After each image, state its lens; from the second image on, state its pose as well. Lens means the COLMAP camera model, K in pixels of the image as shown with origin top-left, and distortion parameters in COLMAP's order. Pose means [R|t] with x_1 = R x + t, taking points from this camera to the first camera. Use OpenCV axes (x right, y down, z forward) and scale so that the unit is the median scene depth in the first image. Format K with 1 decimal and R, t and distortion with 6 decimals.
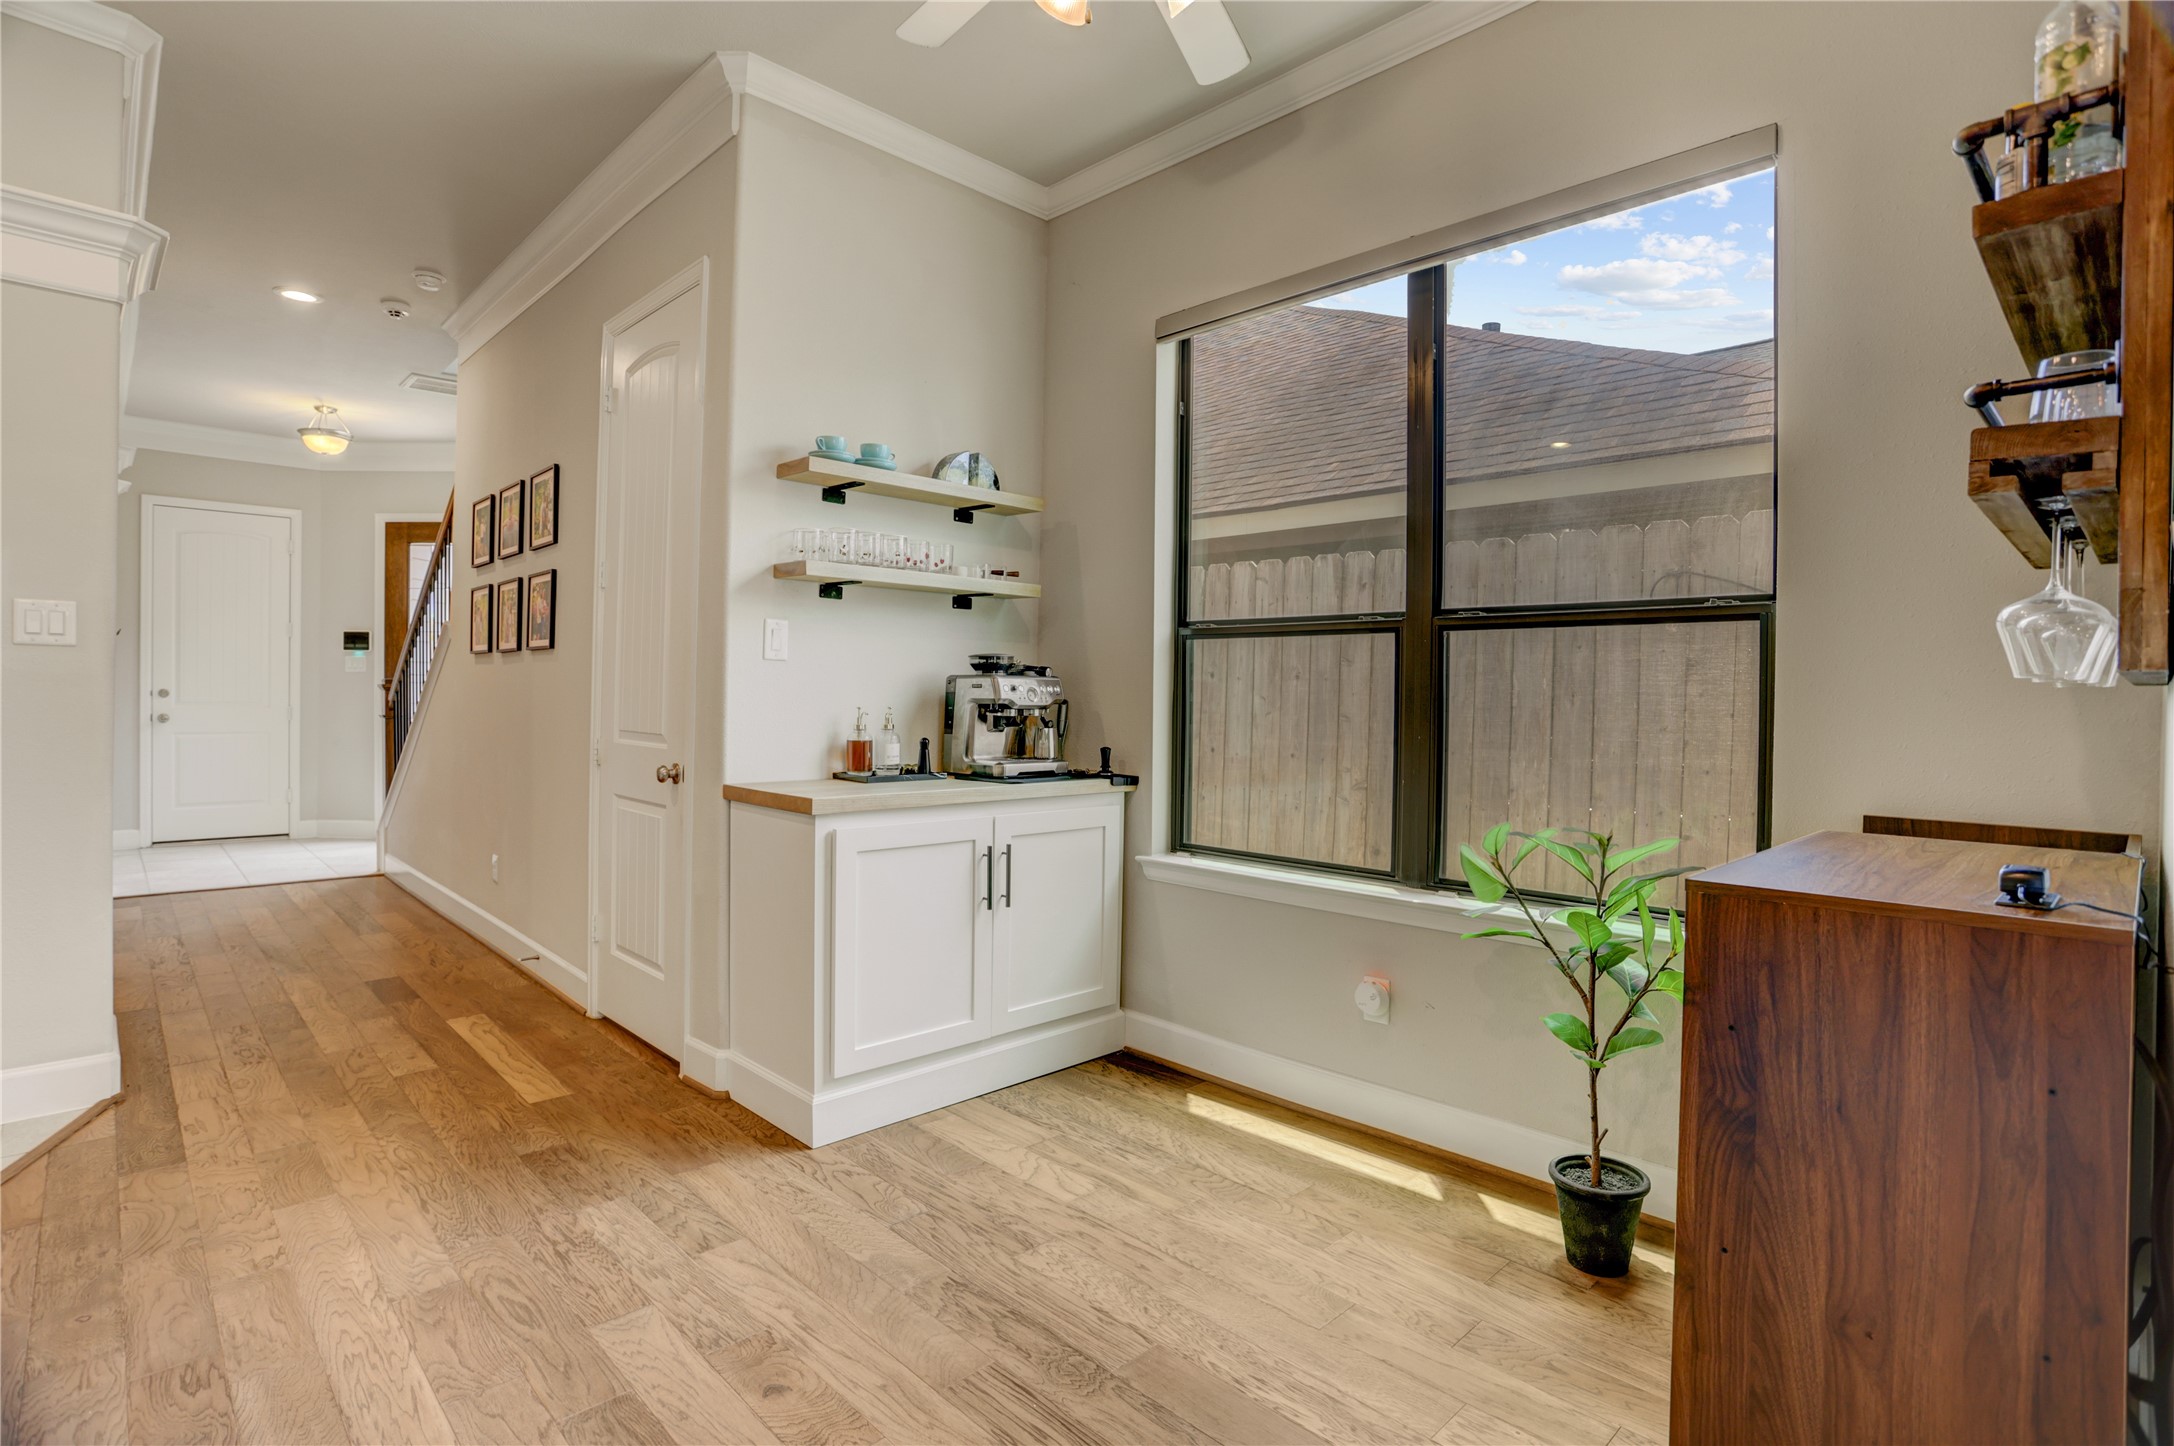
lens RADIAL K [[1062.6, 0, 1082.9], [0, 1062.6, 706.0], [0, 0, 1]] dist [-0.073864, 0.032314]
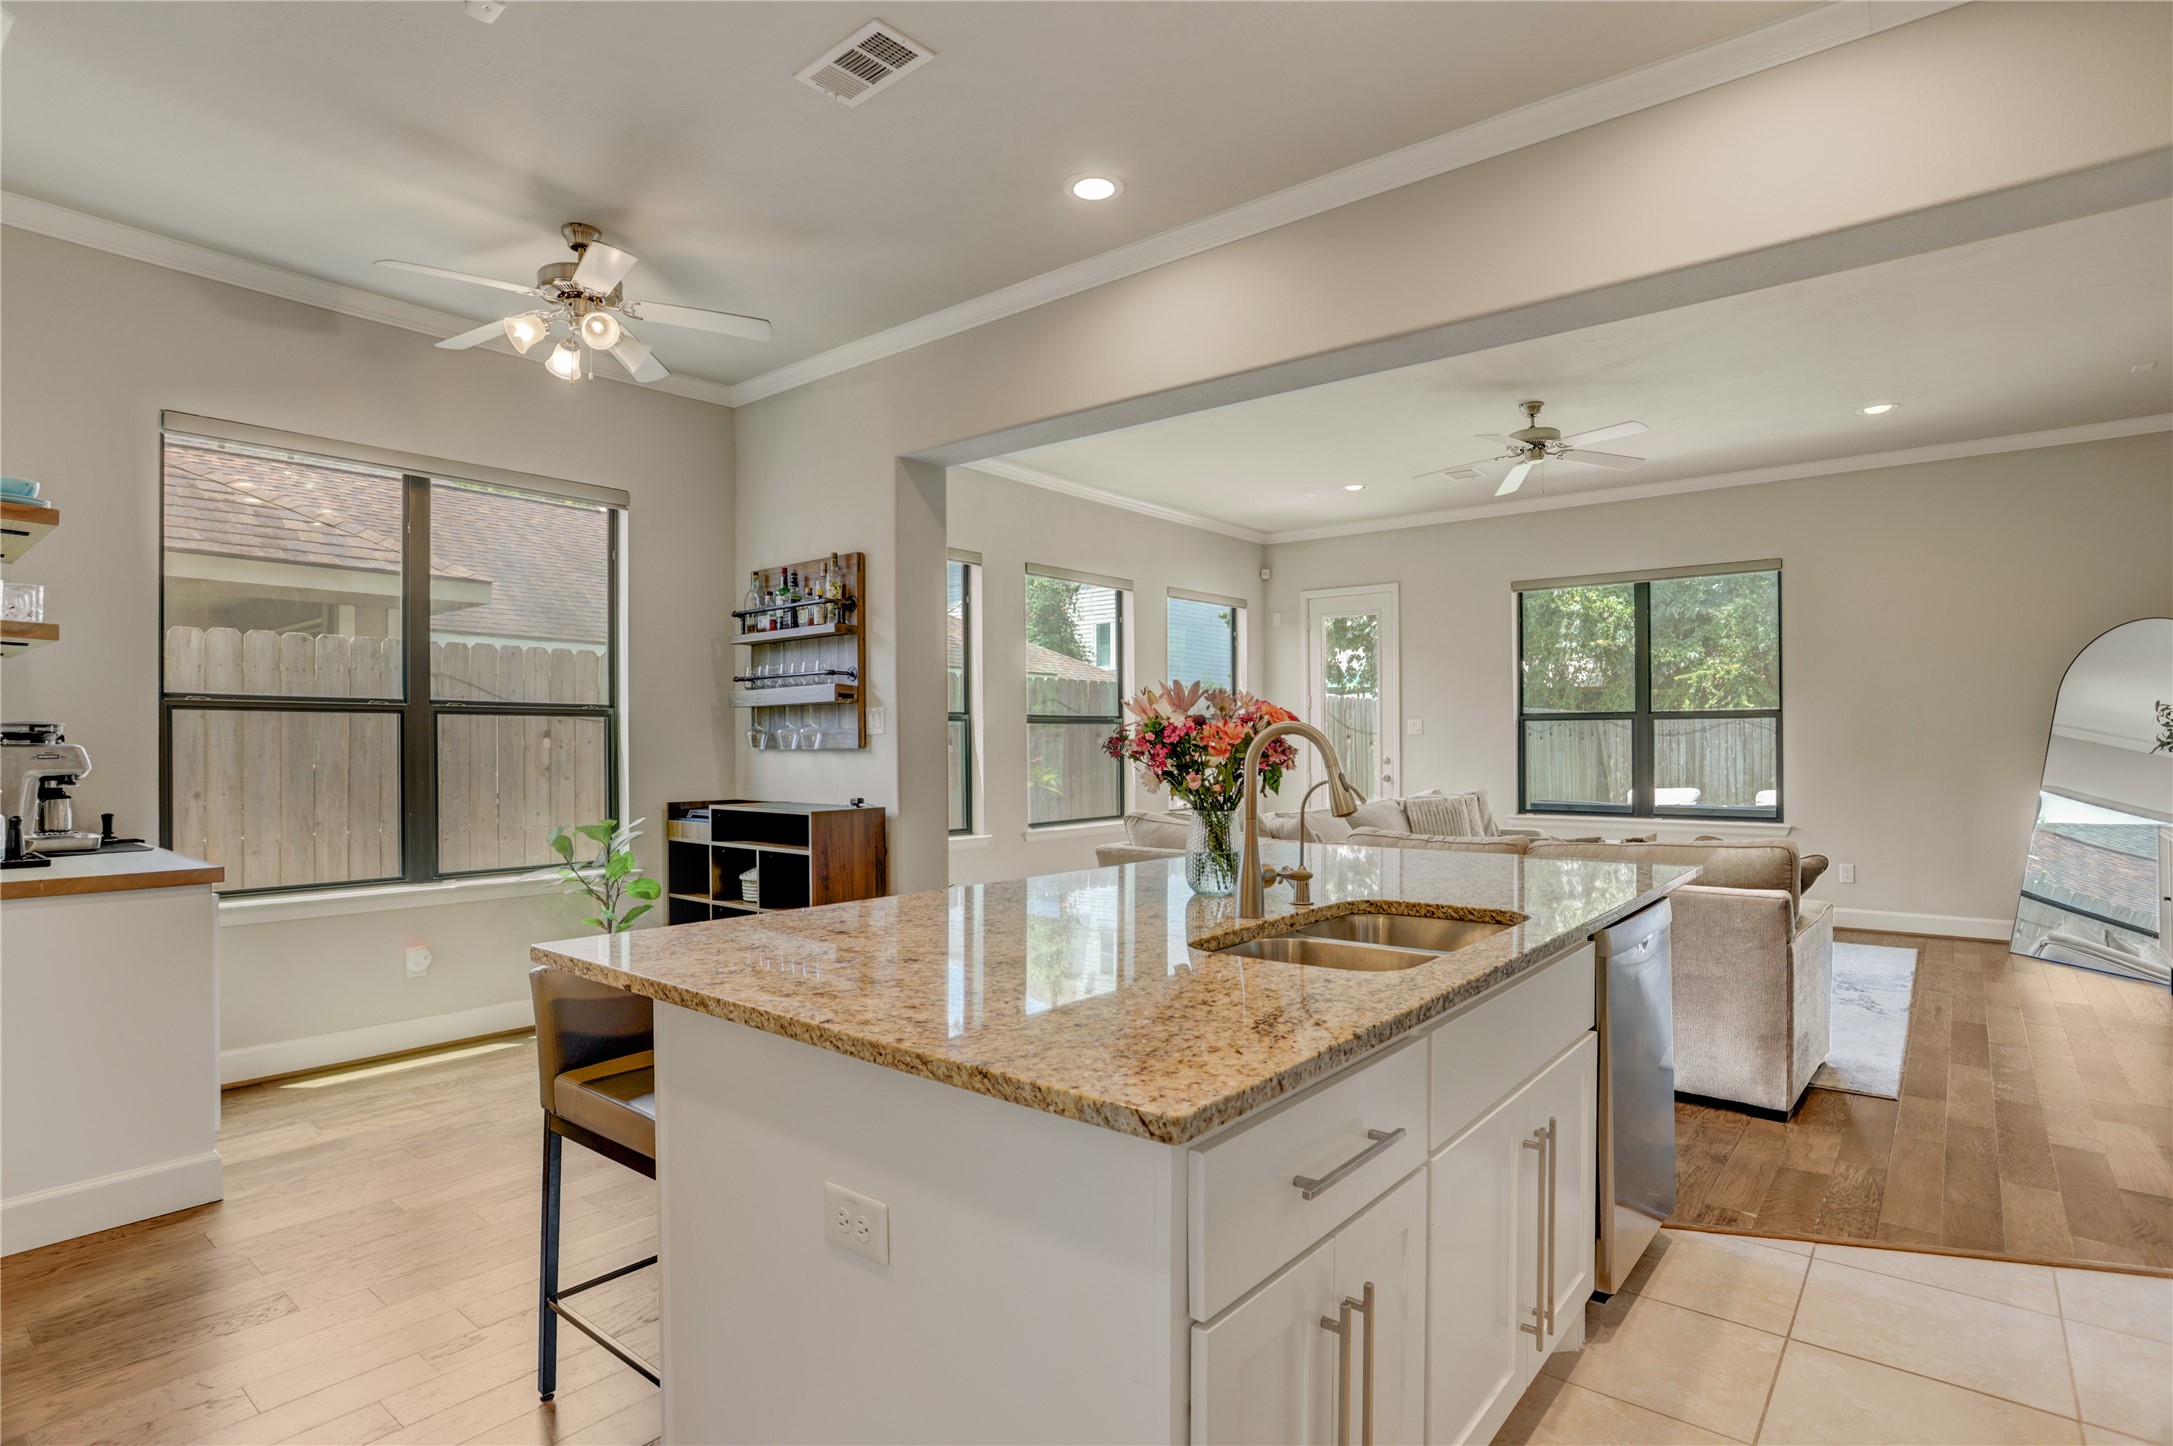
lens RADIAL K [[1104.6, 0, 1072.2], [0, 1104.6, 737.5], [0, 0, 1]] dist [-0.080010, 0.039676]
pose [[-0.109163, -0.009823, 0.993975, -1.260145], [0.009576, 0.999894, 0.010933, -0.042717], [-0.993978, 0.010711, -0.109057, 0.227573]]
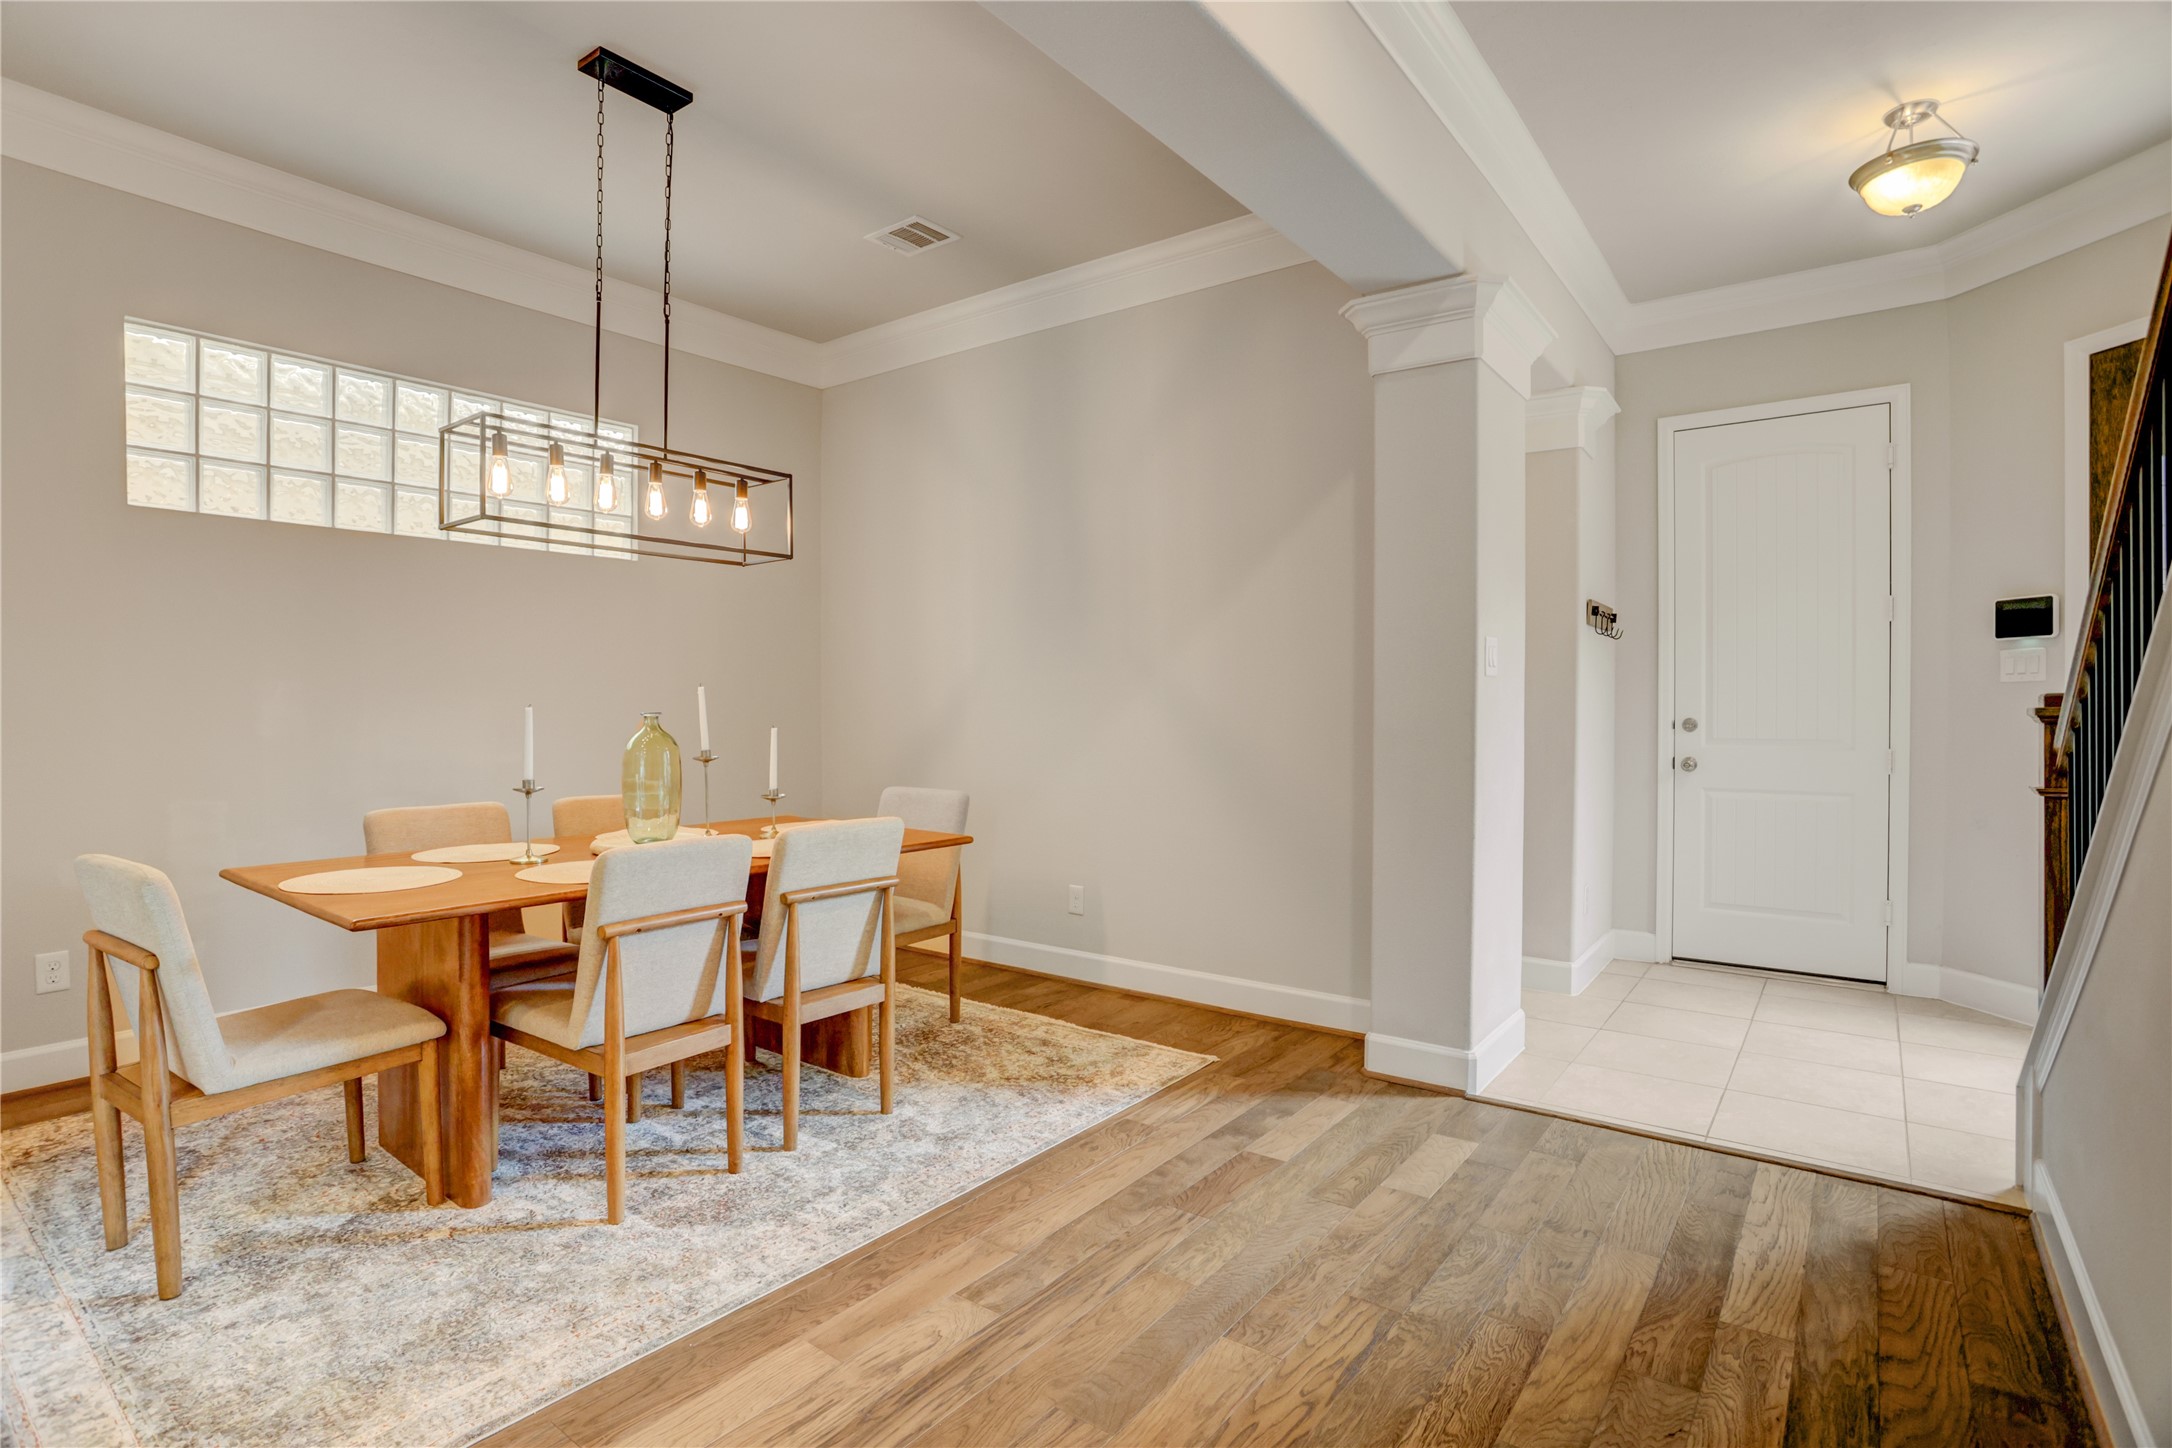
lens RADIAL K [[1070.5, 0, 1078.4], [0, 1070.5, 718.6], [0, 0, 1]] dist [-0.068217, 0.030486]
pose [[0.154699, -0.007730, -0.987931, -0.759346], [-0.006801, 0.999937, -0.008888, -0.018495], [0.987938, 0.008094, 0.154636, 1.258738]]
